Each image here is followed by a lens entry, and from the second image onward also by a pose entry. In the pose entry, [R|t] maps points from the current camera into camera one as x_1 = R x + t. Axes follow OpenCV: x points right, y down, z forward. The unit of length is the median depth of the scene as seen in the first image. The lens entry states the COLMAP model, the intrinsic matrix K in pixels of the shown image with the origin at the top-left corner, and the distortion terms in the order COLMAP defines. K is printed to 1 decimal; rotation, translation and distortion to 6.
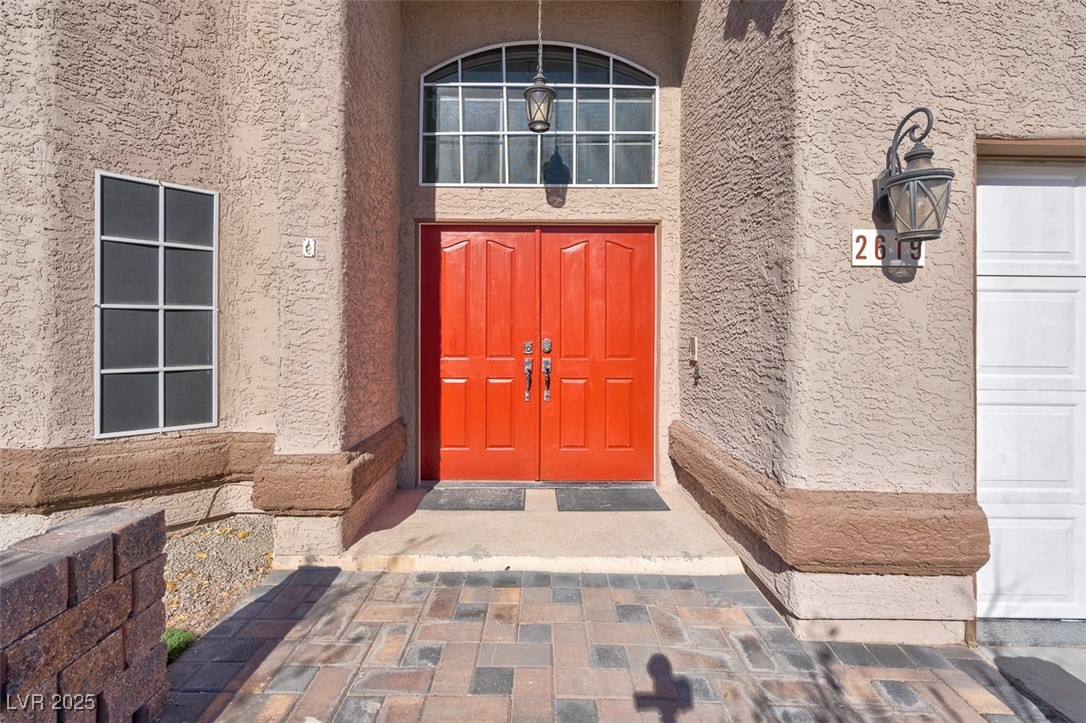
lens RADIAL K [[500.1, 0, 536.0], [0, 500.1, 324.7], [0, 0, 1]] dist [0.000676, -0.000006]
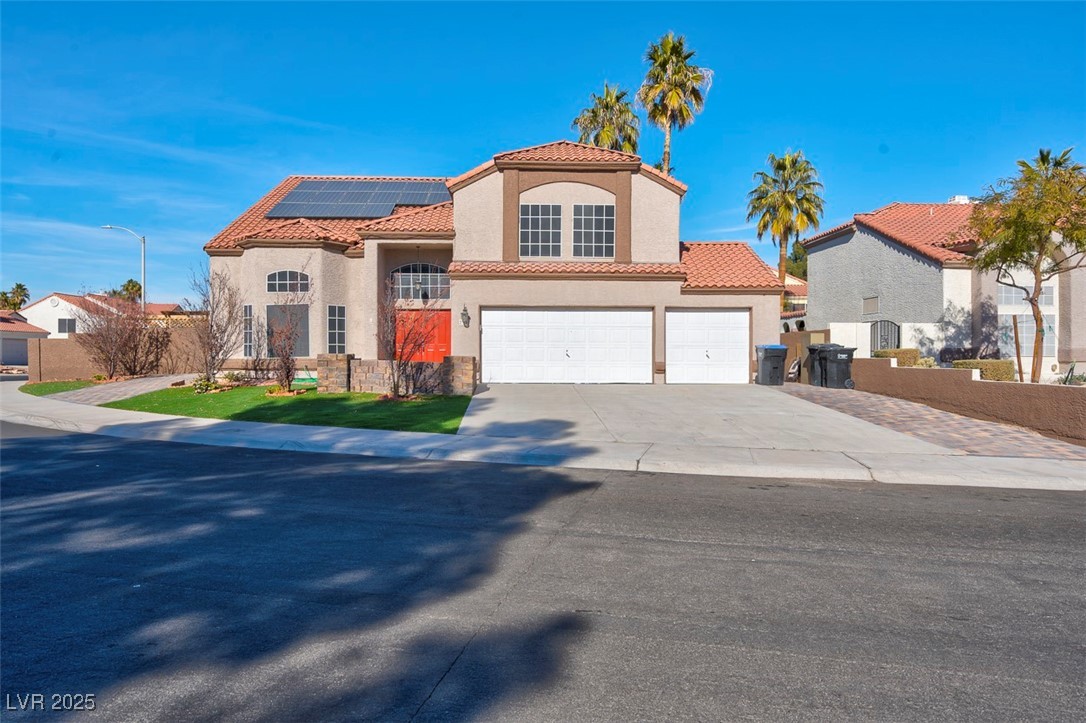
lens RADIAL K [[725.2, 0, 543.0], [0, 725.2, 361.5], [0, 0, 1]] dist [0.002597, 0.002301]
pose [[0.999632, -0.005620, 0.026531, 0.813029], [0.005076, 0.999776, 0.020549, 0.093100], [-0.026640, -0.020406, 0.999437, -4.724537]]
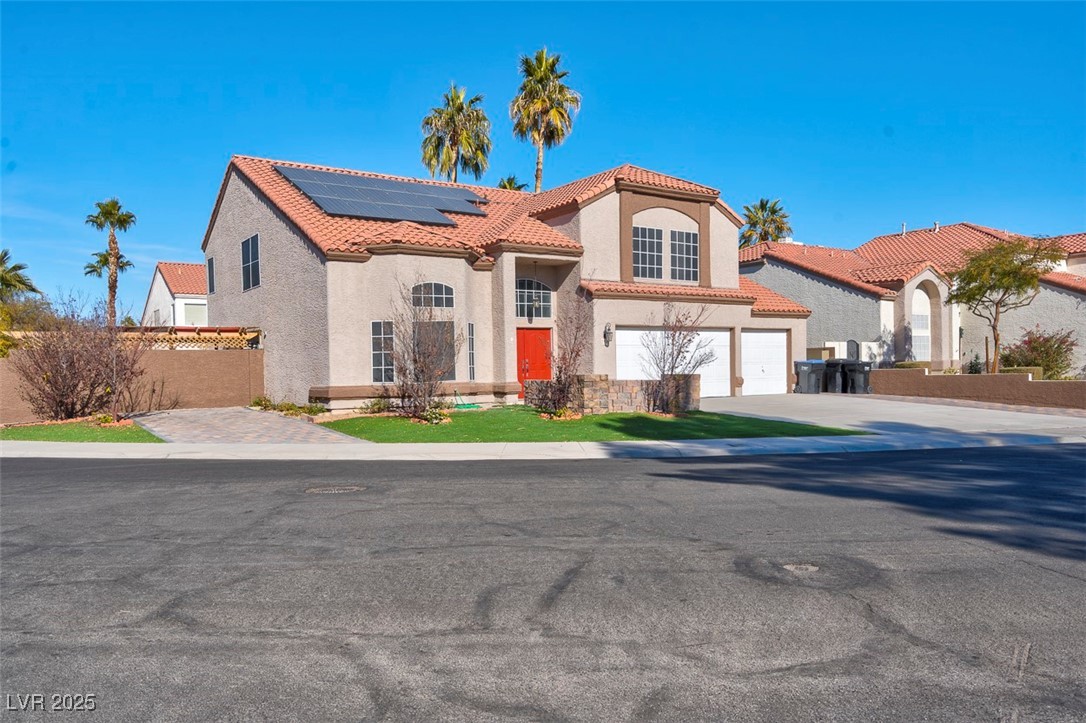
lens RADIAL K [[822.9, 0, 539.5], [0, 822.9, 406.0], [0, 0, 1]] dist [0.001792, -0.001579]
pose [[0.823274, -0.048896, 0.565535, -3.400299], [0.022789, 0.998327, 0.053140, 0.052246], [-0.567187, -0.030861, 0.823010, -4.098861]]
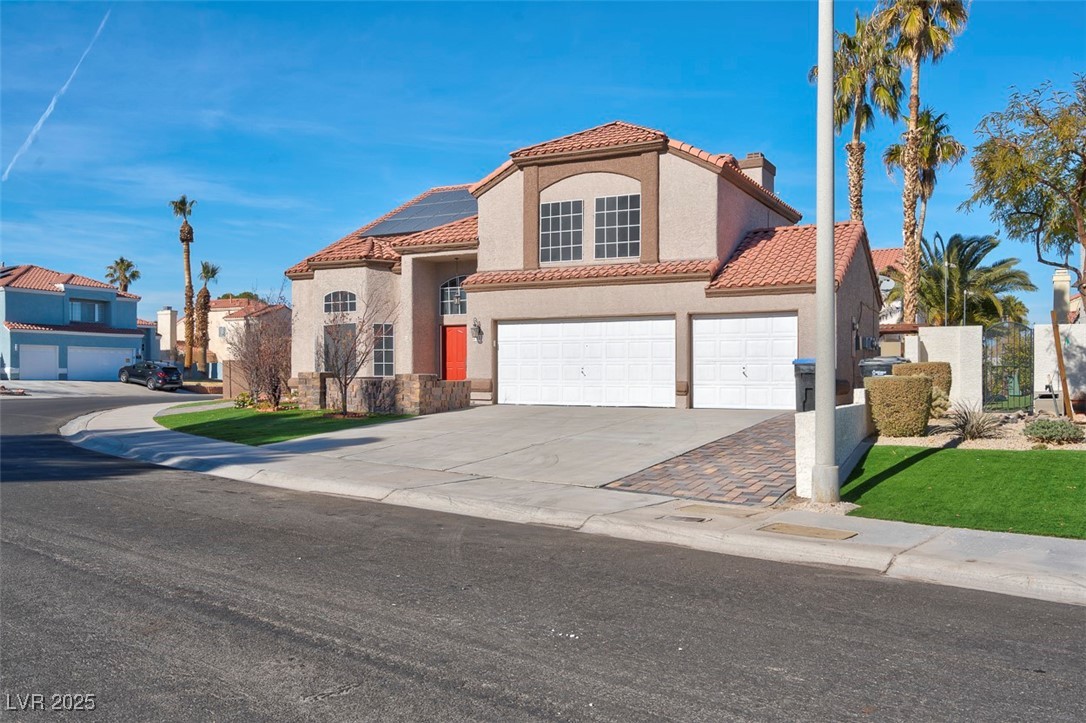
lens RADIAL K [[921.8, 0, 543.0], [0, 921.8, 361.5], [0, 0, 1]] dist [0.008305, 0.001388]
pose [[0.878480, -0.014174, -0.477569, 3.705543], [0.011176, 0.999896, -0.009119, 0.132232], [0.477649, 0.002674, 0.878547, -4.651078]]
